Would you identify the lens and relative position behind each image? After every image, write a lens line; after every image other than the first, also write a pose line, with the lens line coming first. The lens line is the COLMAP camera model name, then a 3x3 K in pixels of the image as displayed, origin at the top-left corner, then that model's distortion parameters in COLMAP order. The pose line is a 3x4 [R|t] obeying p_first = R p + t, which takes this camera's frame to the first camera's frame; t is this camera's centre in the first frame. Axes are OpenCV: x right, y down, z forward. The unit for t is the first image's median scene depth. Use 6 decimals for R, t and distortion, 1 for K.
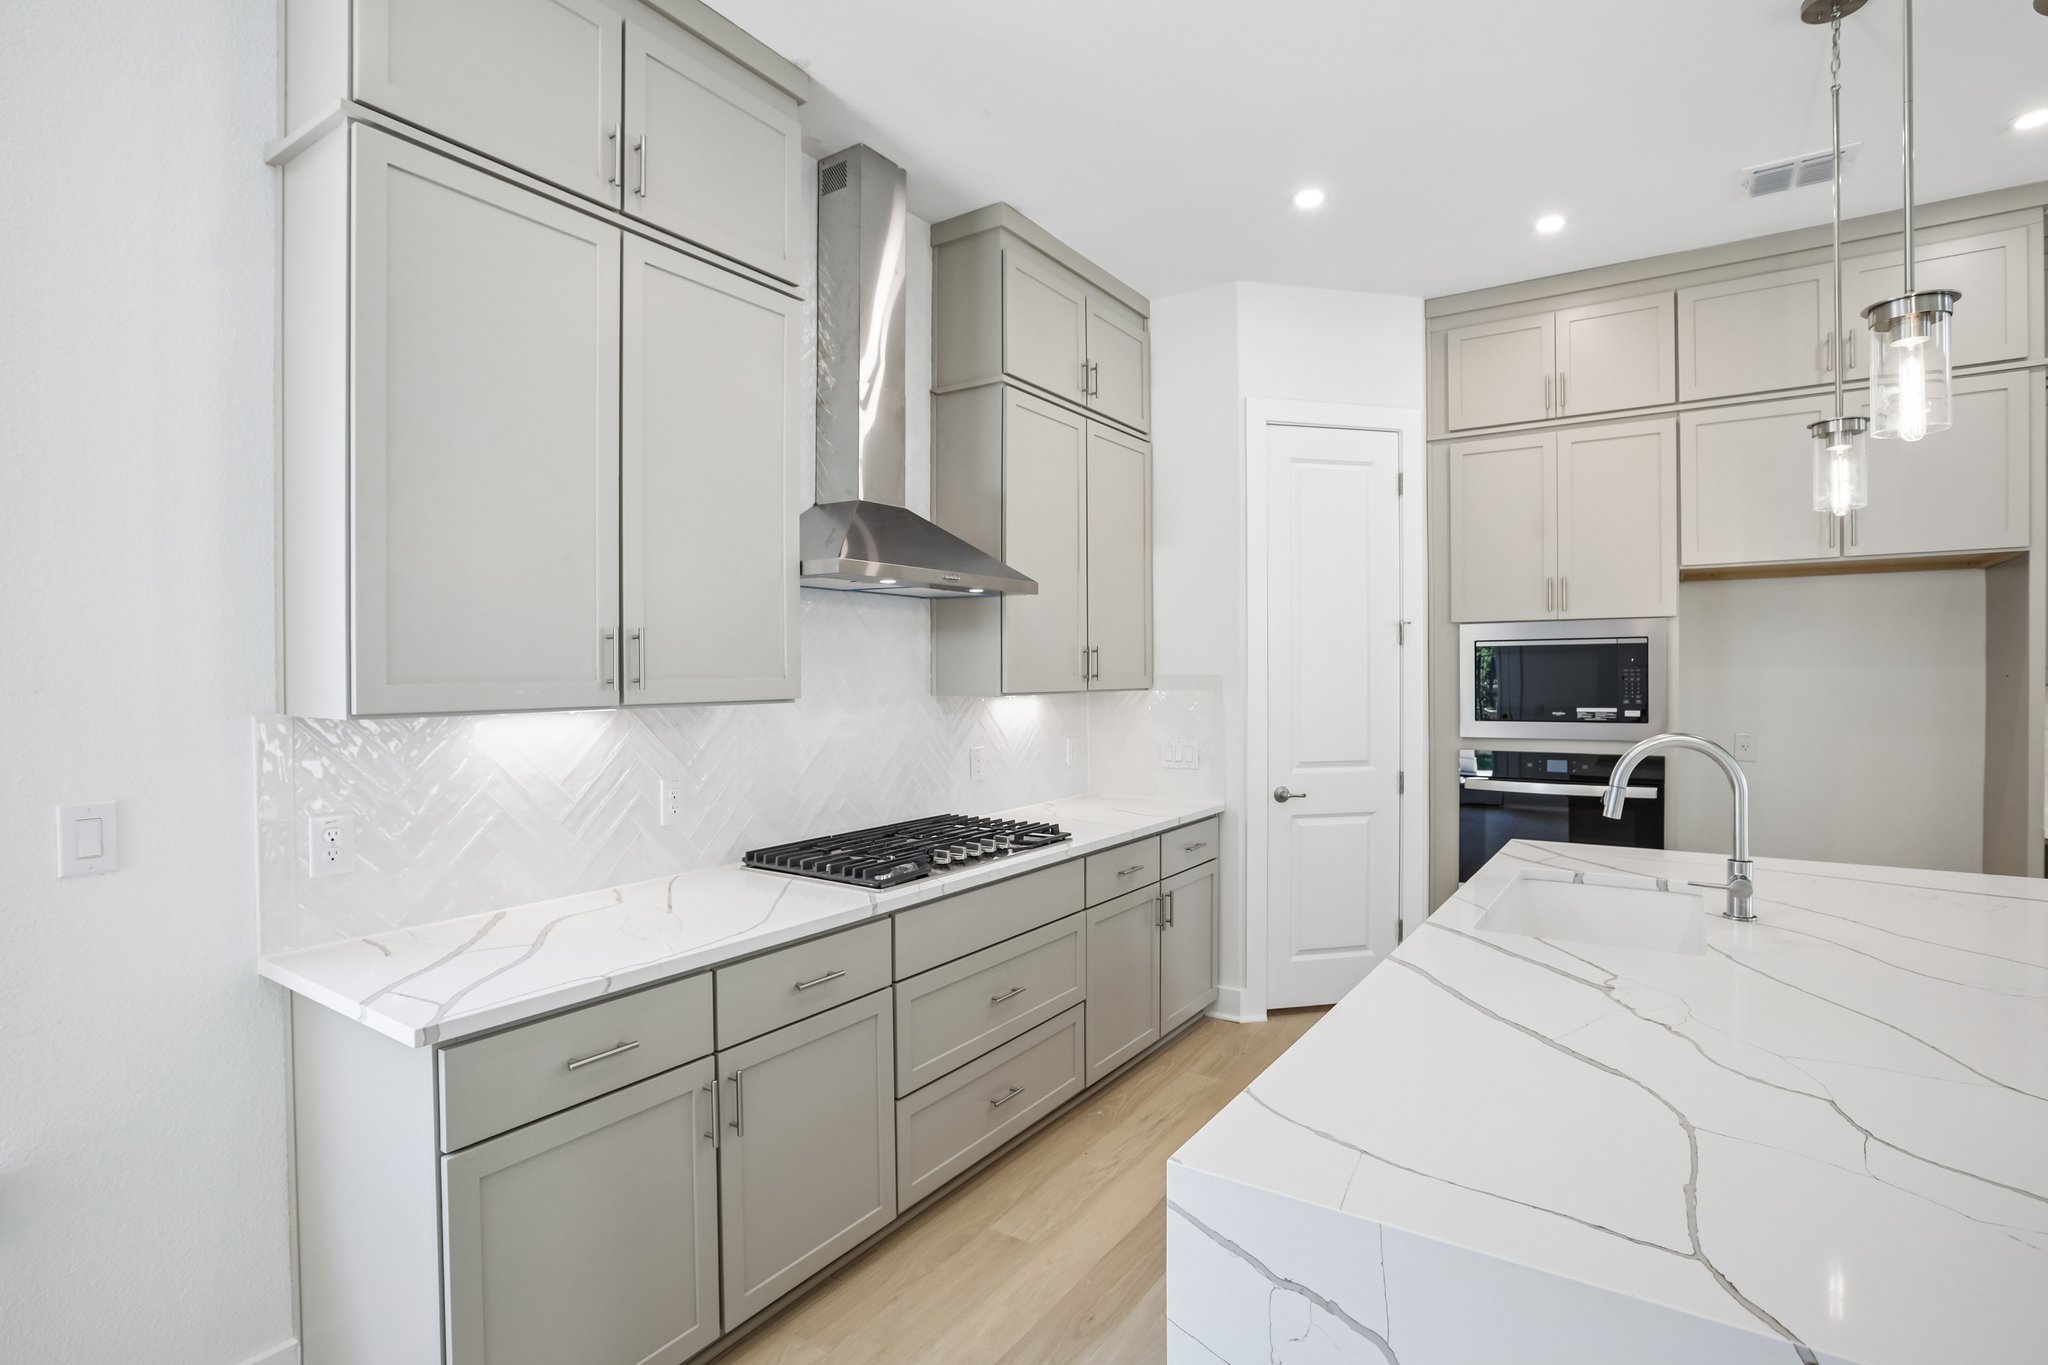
lens RADIAL K [[966.4, 0, 1036.2], [0, 966.4, 678.6], [0, 0, 1]] dist [-0.069620, 0.025950]
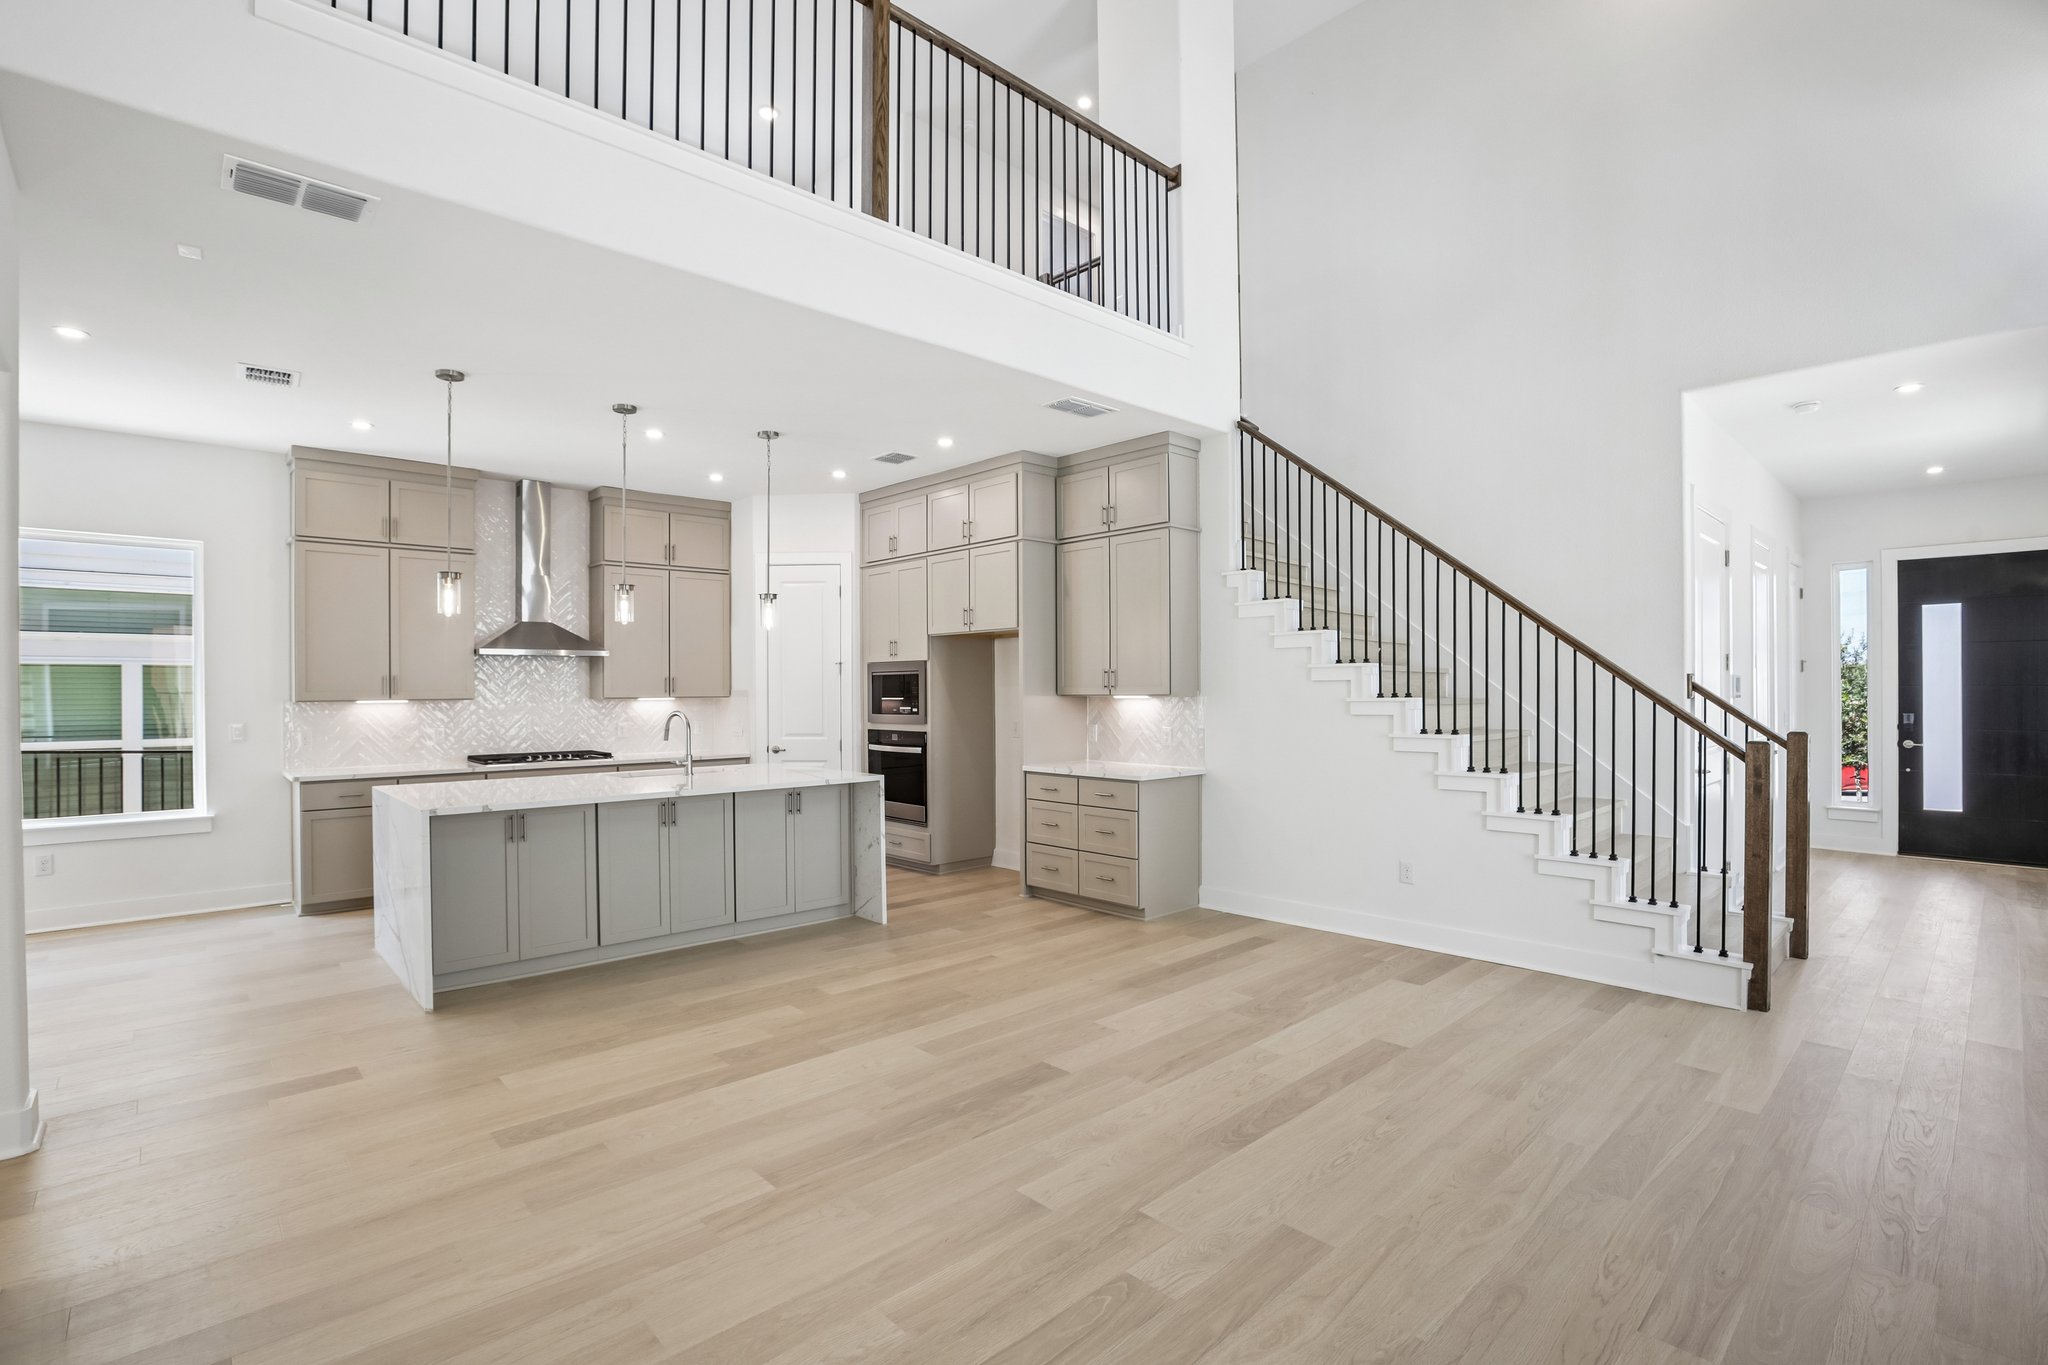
lens RADIAL K [[939.8, 0, 1031.8], [0, 939.8, 683.1], [0, 0, 1]] dist [-0.045625, 0.012550]
pose [[0.975918, 0.000224, -0.218139, 1.318825], [-0.001168, 0.999990, -0.004200, -0.011091], [0.218136, 0.004354, 0.975909, -0.867538]]
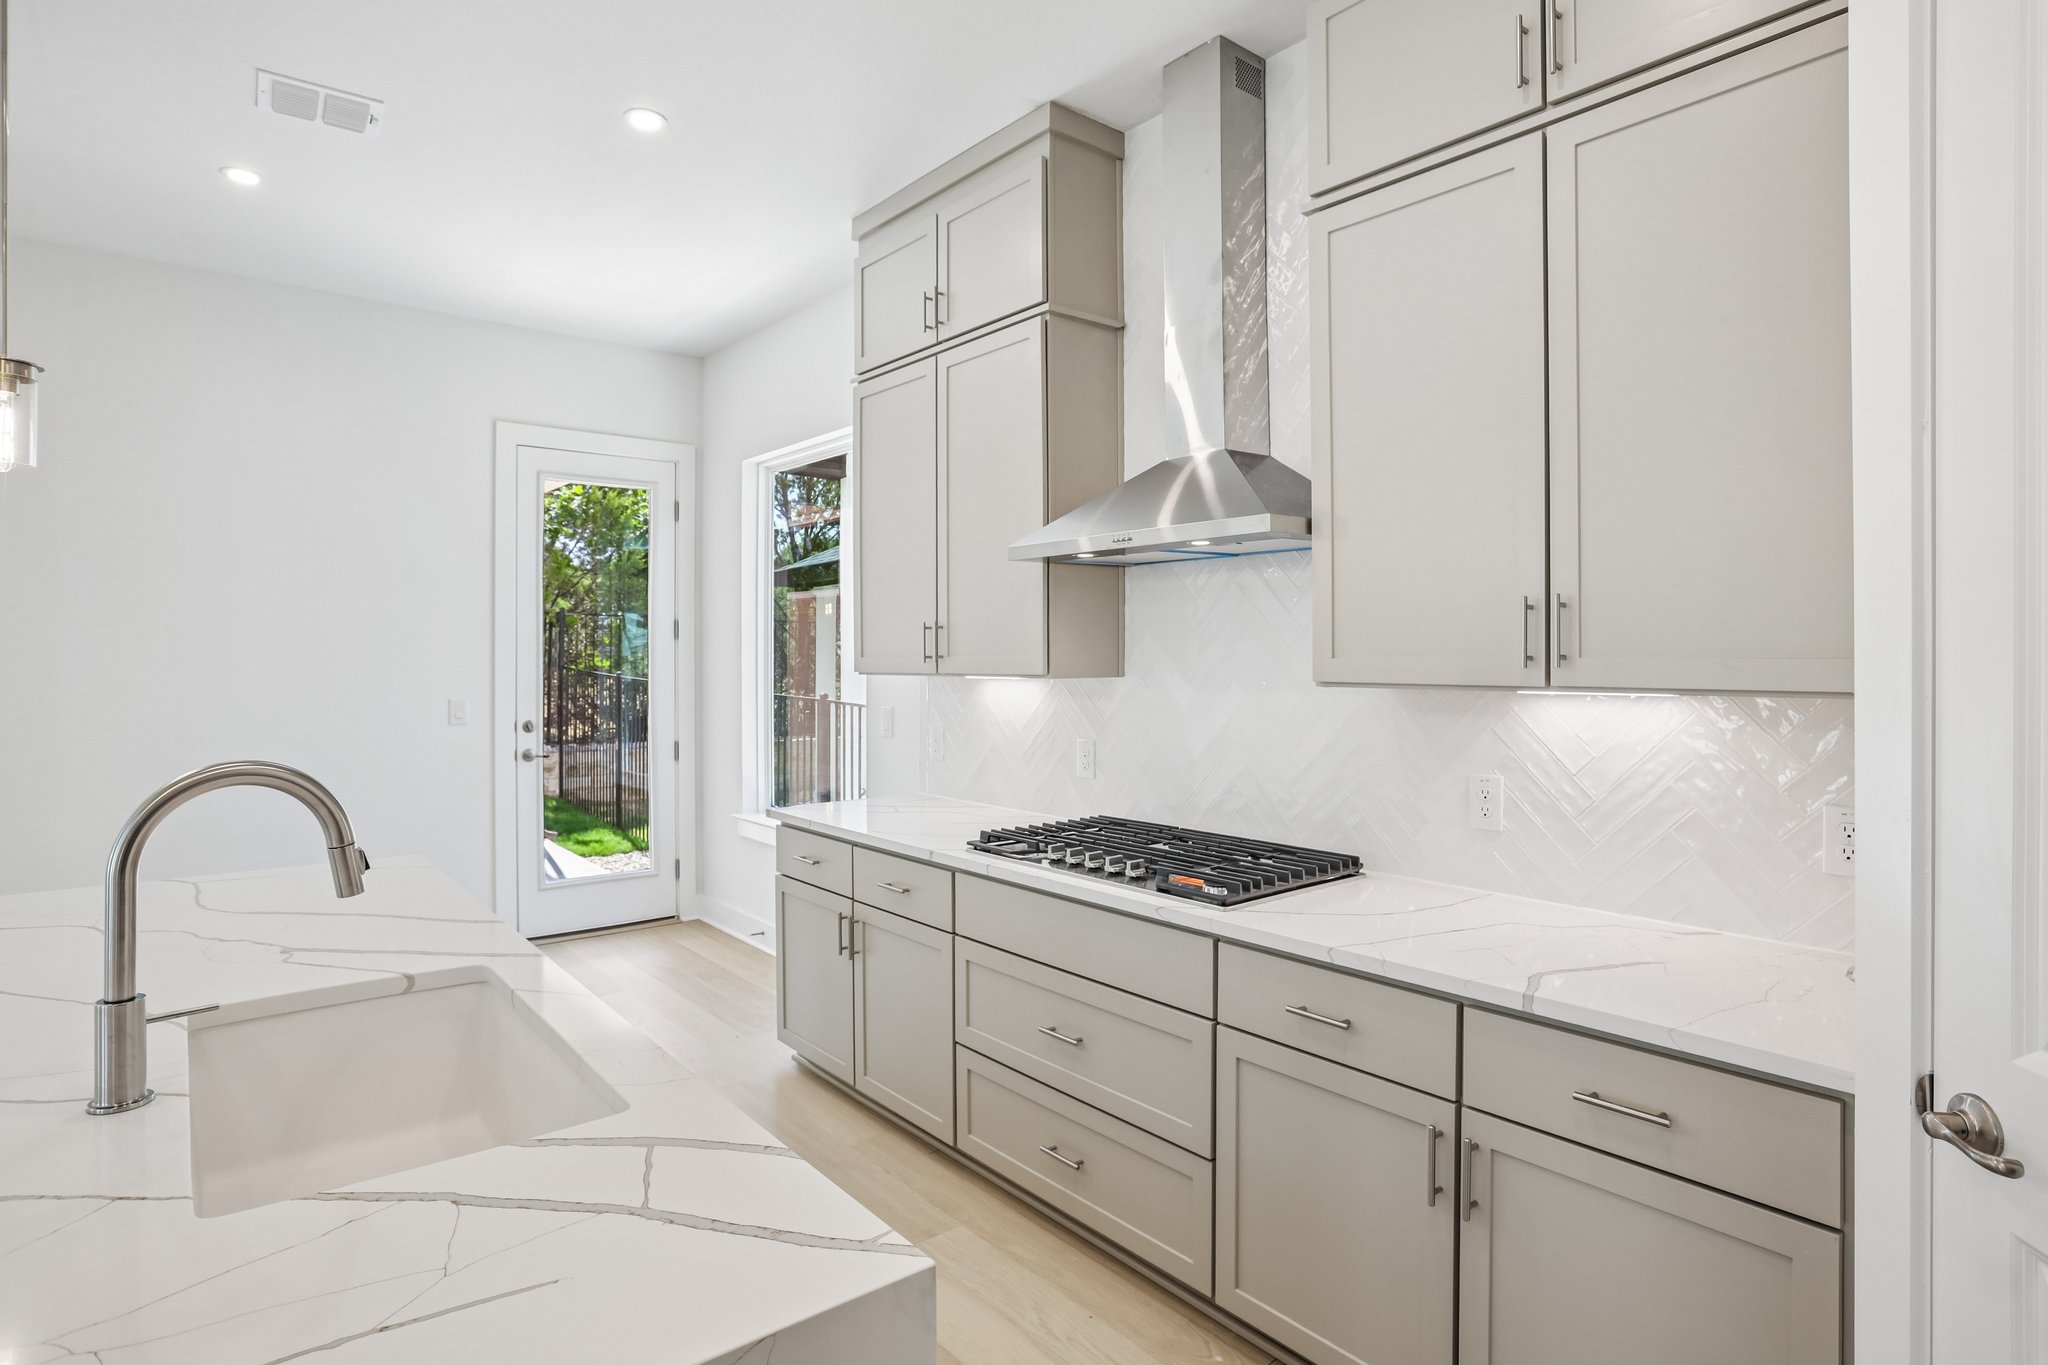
lens RADIAL K [[1065.5, 0, 1028.0], [0, 1065.5, 660.4], [0, 0, 1]] dist [-0.050614, 0.022629]
pose [[-0.282869, 0.012141, -0.959082, 0.641251], [0.002085, 0.999925, 0.012043, -0.006999], [0.959156, 0.001407, -0.282873, 0.917802]]
